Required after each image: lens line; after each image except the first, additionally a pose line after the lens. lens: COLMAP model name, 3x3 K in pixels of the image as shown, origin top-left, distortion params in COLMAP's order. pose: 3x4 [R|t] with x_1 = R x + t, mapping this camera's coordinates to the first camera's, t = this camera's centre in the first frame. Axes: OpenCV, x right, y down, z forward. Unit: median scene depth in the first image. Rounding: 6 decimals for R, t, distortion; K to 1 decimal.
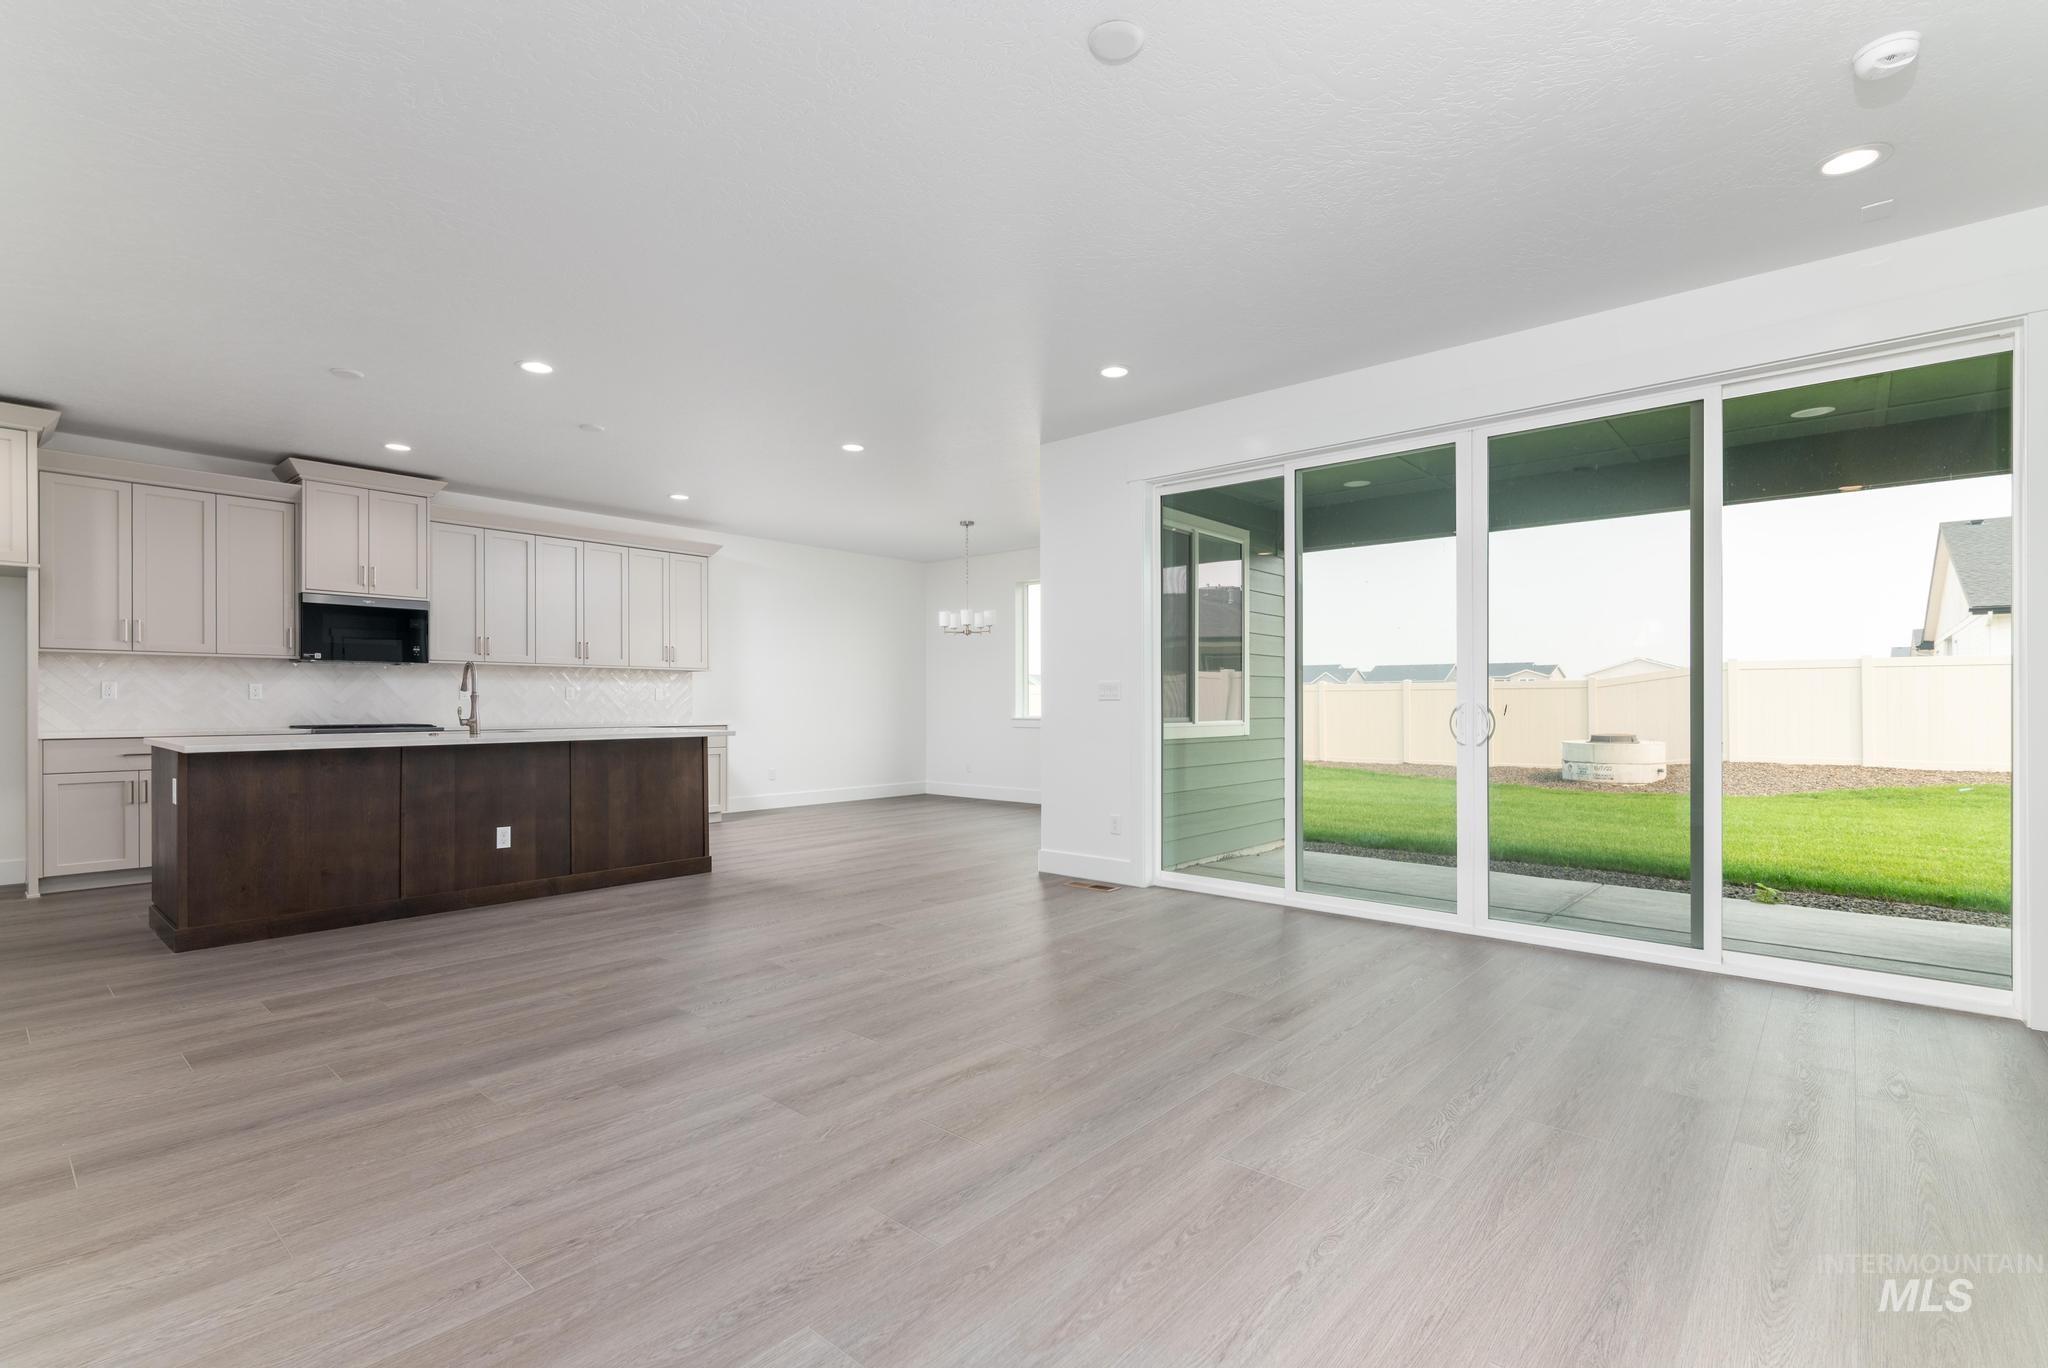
lens RADIAL K [[939.9, 0, 1015.5], [0, 939.9, 707.3], [0, 0, 1]] dist [0.003292, -0.000186]
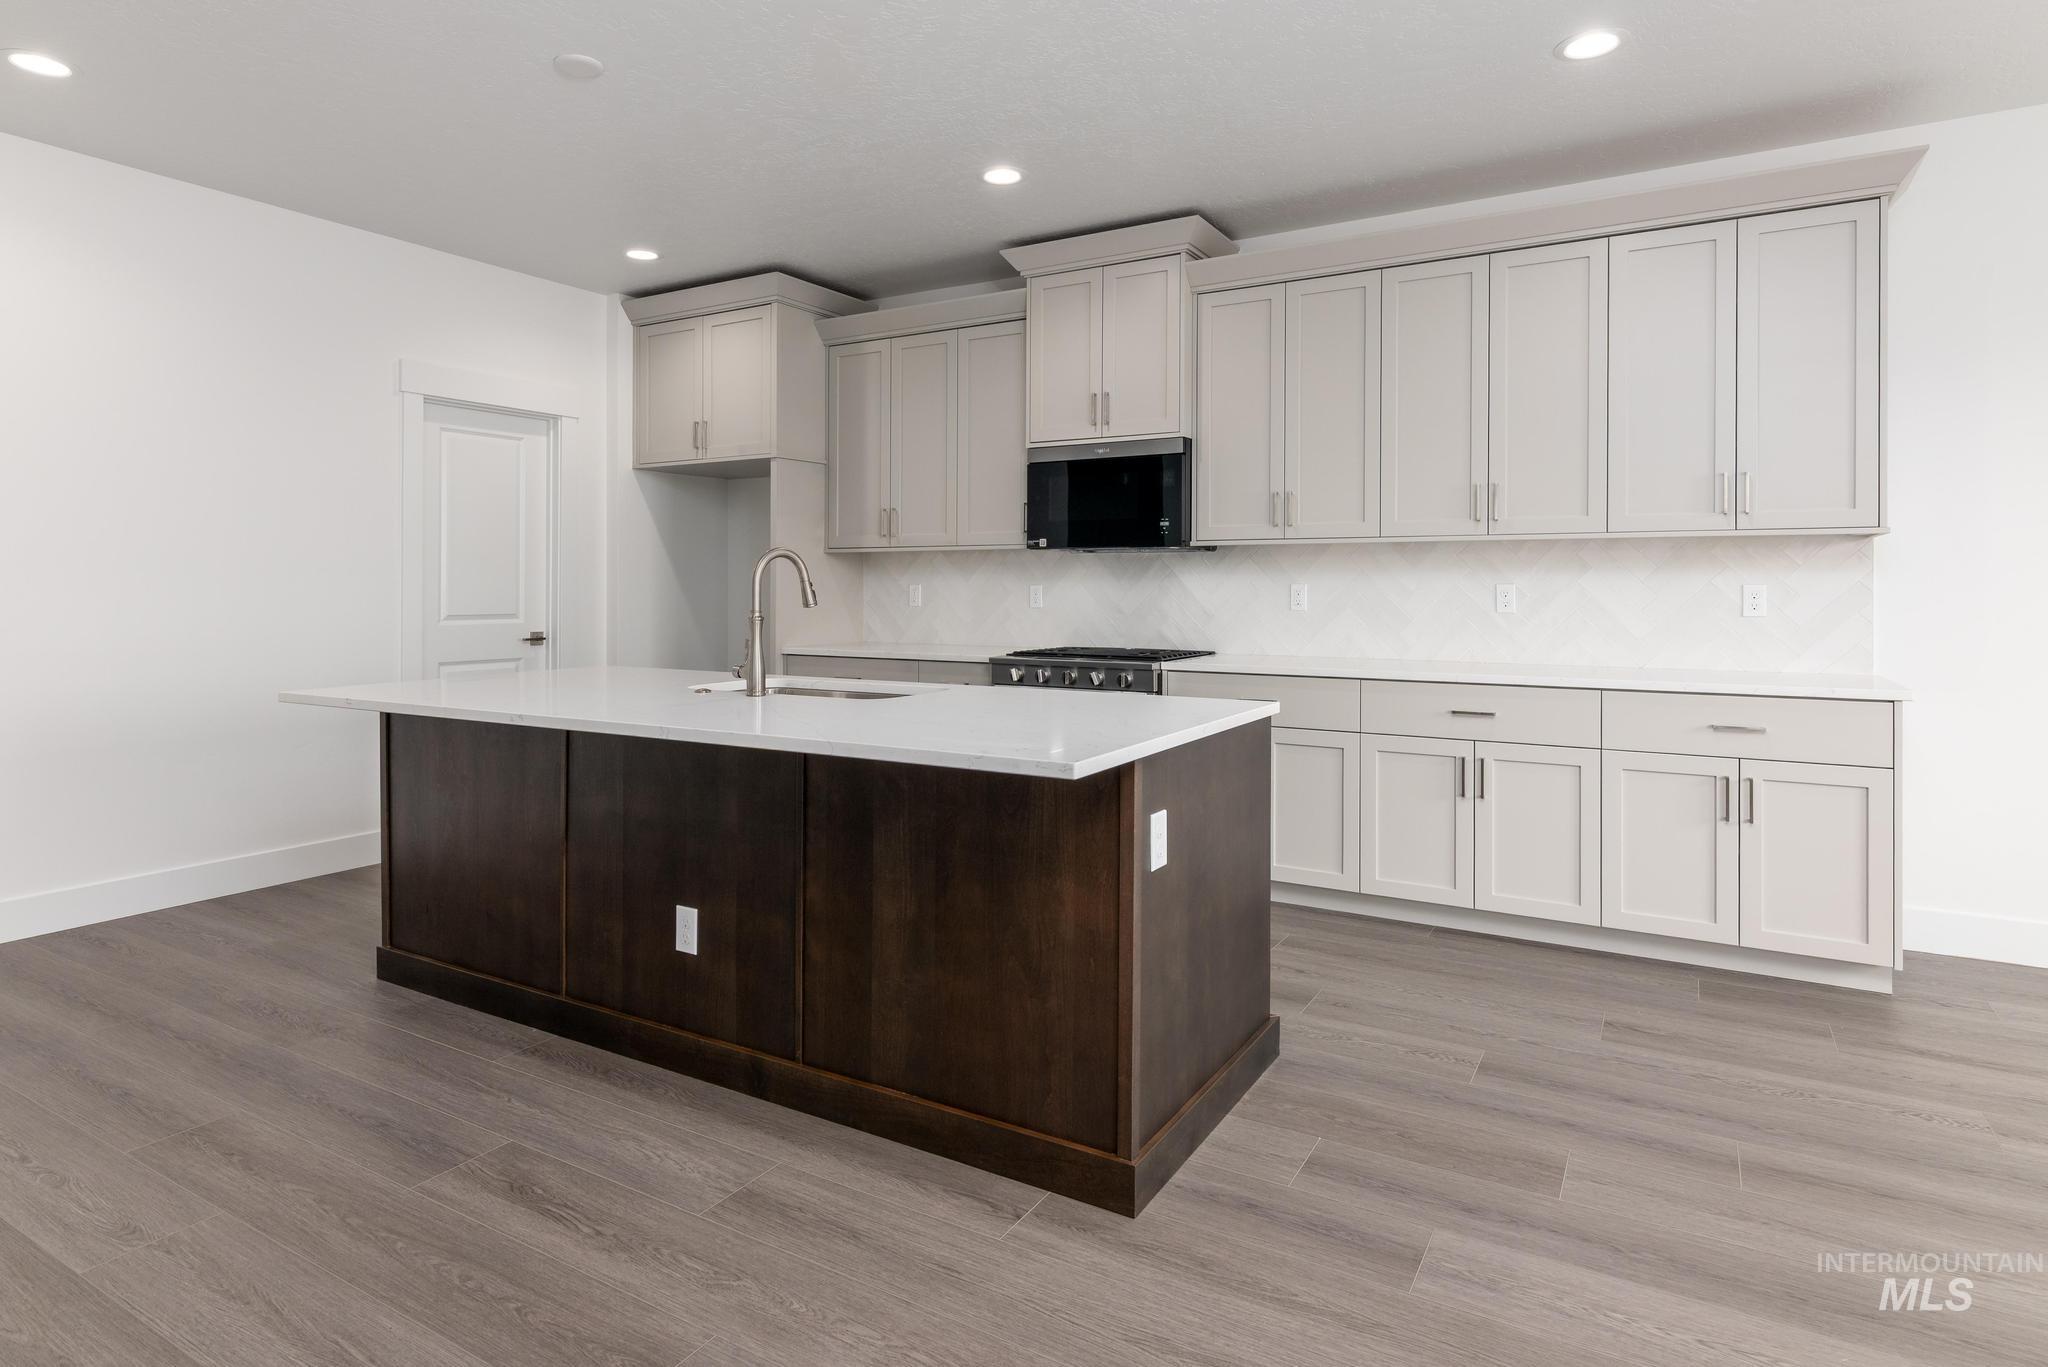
lens RADIAL K [[1117.3, 0, 1020.9], [0, 1117.3, 574.3], [0, 0, 1]] dist [0.003507, 0.000216]
pose [[0.182049, -0.009644, -0.983242, 0.022549], [-0.005441, 0.999927, -0.010815, -0.028874], [0.983274, 0.007318, 0.181983, 1.012278]]
